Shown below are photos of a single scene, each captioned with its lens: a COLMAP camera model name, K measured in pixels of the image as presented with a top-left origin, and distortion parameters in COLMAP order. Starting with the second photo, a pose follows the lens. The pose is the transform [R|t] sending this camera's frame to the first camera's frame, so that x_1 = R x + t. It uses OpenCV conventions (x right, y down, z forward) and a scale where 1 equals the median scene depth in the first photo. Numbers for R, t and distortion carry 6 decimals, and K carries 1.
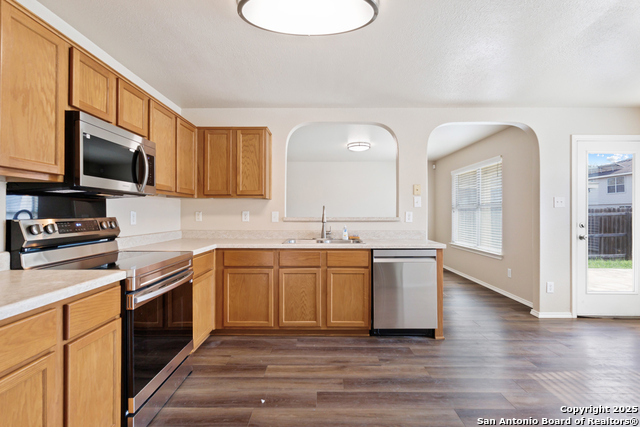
lens RADIAL K [[309.2, 0, 318.4], [0, 309.2, 214.7], [0, 0, 1]] dist [-0.001950, -0.000938]
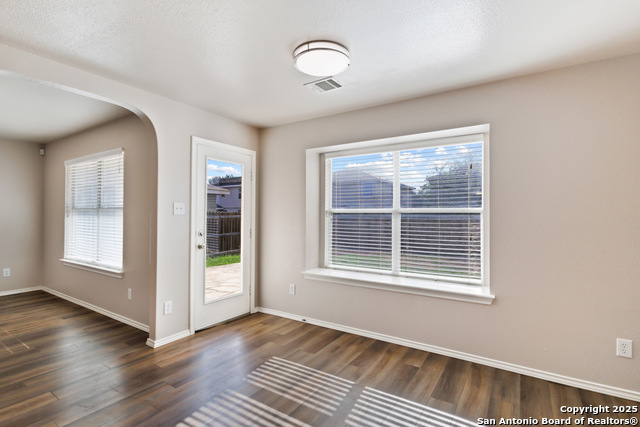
lens RADIAL K [[309.2, 0, 319.9], [0, 309.2, 214.1], [0, 0, 1]] dist [-0.001950, -0.000938]
pose [[0.535038, 0.007502, 0.844795, 0.246064], [-0.006989, 0.999966, -0.004454, -0.024040], [-0.844799, -0.003521, 0.535072, 0.180797]]
